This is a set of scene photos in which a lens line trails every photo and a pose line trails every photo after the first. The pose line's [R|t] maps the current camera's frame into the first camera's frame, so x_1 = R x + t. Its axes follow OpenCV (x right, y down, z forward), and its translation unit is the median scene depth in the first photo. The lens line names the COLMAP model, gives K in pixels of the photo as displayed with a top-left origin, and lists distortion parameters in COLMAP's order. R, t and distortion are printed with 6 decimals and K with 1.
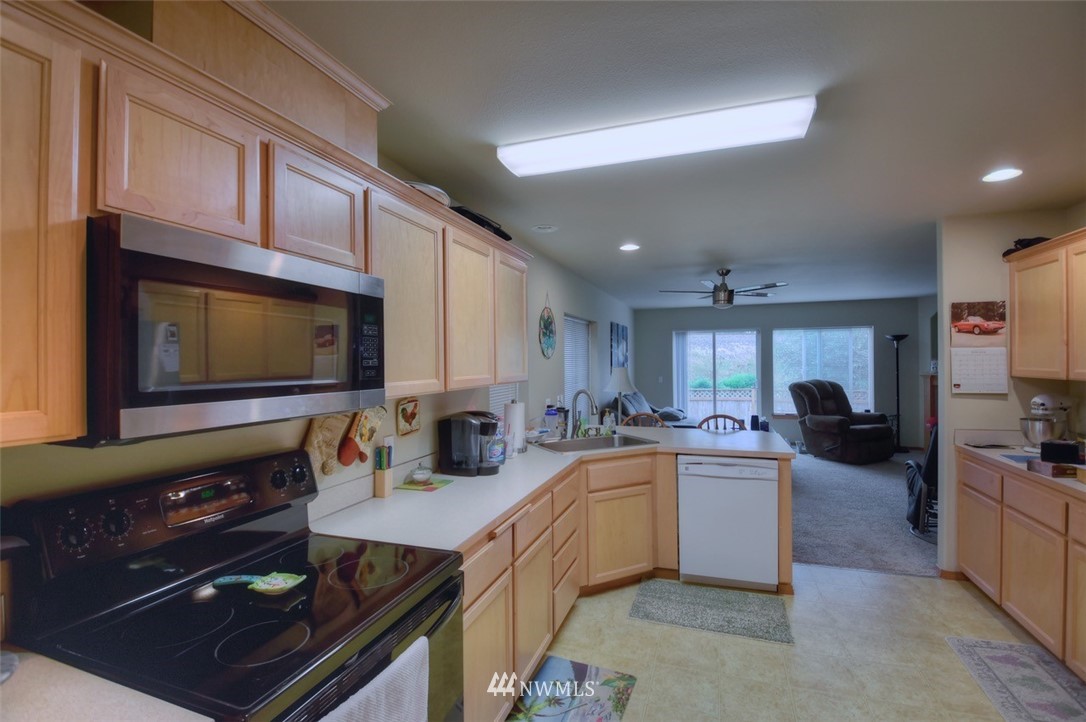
lens RADIAL K [[492.6, 0, 544.5], [0, 492.6, 359.6], [0, 0, 1]] dist [0.010674, -0.025093]
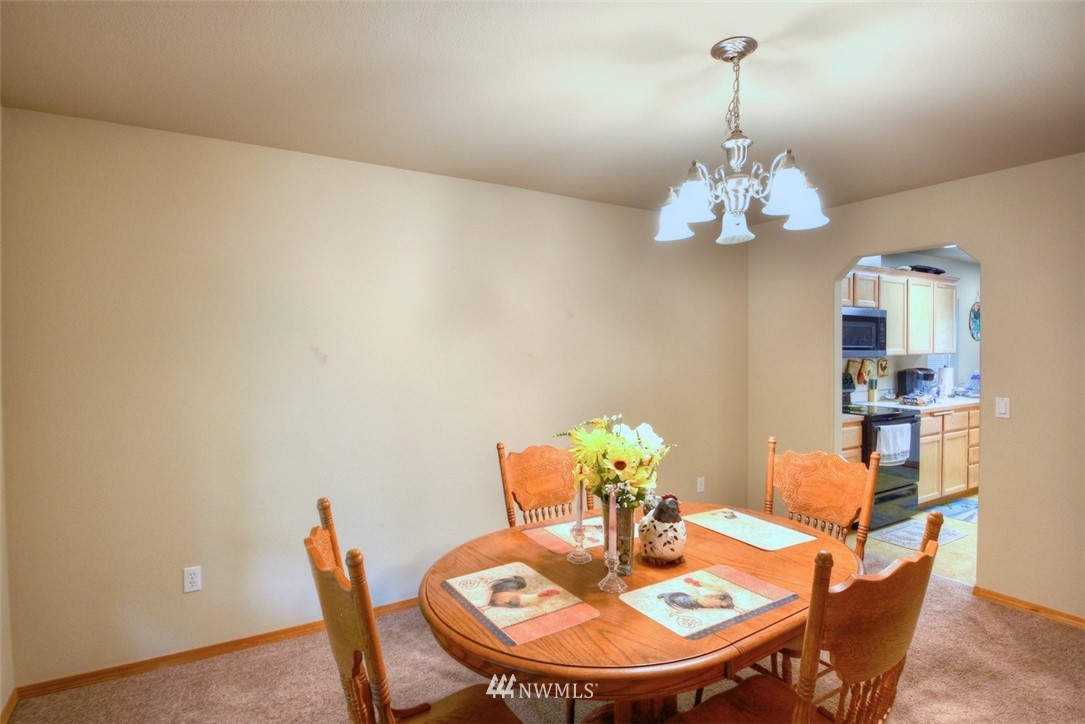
lens RADIAL K [[571.8, 0, 541.8], [0, 571.8, 344.9], [0, 0, 1]] dist [-0.007296, -0.002454]
pose [[0.774672, 0.013018, -0.632230, 0.095563], [-0.009671, 0.999915, 0.008739, 0.008906], [0.632290, -0.000655, 0.774732, -1.330525]]
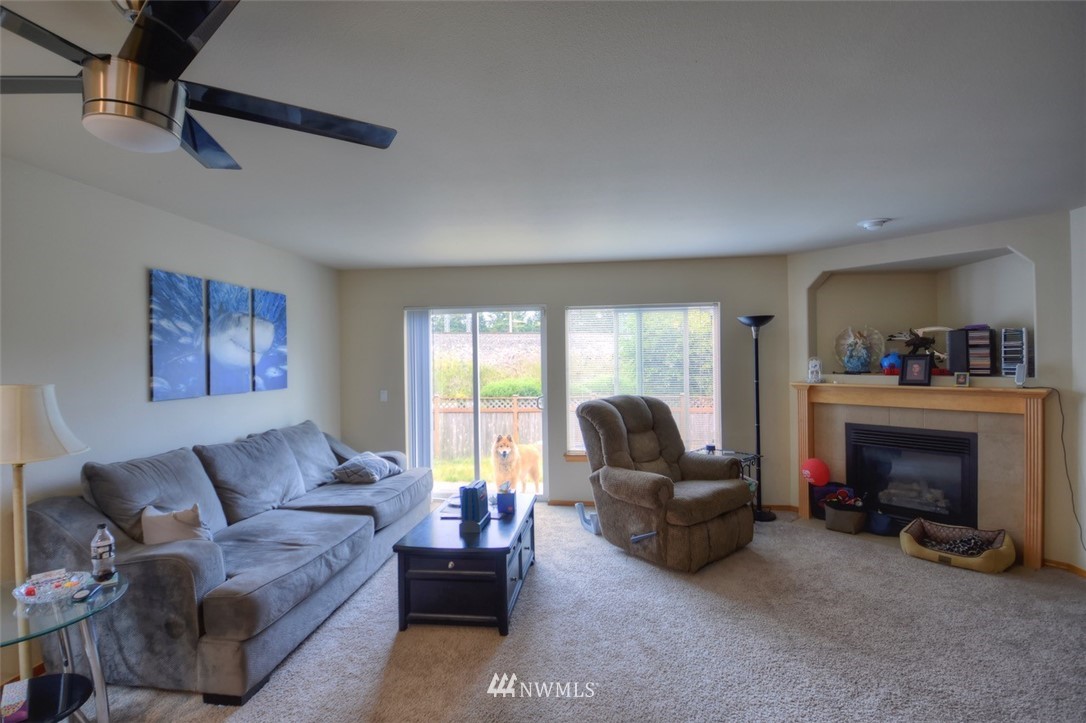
lens RADIAL K [[492.6, 0, 544.5], [0, 492.6, 360.1], [0, 0, 1]] dist [0.010674, -0.025093]
pose [[0.975110, -0.003661, 0.221690, 0.821522], [0.004019, 0.999991, -0.001164, 0.002713], [-0.221684, 0.002026, 0.975116, 1.165310]]
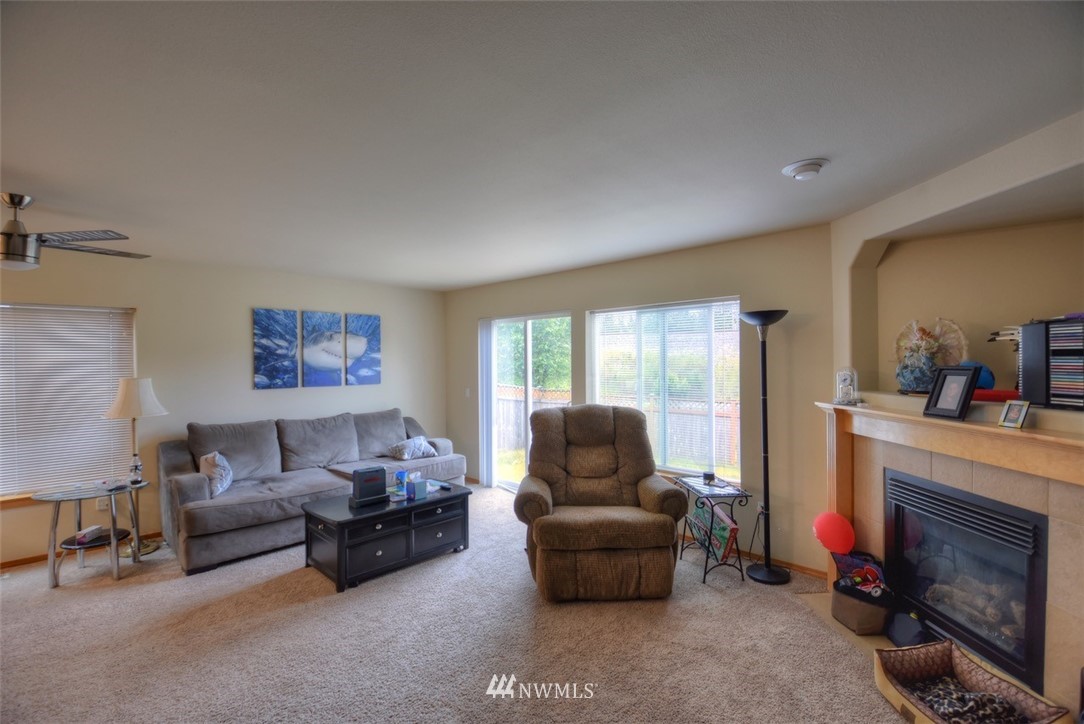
lens RADIAL K [[477.6, 0, 543.1], [0, 477.6, 358.3], [0, 0, 1]] dist [0.014921, -0.028623]
pose [[0.908924, 0.000393, -0.416963, 1.714785], [-0.000402, 1.000000, 0.000067, -0.020205], [0.416963, 0.000106, 0.908924, 1.262352]]
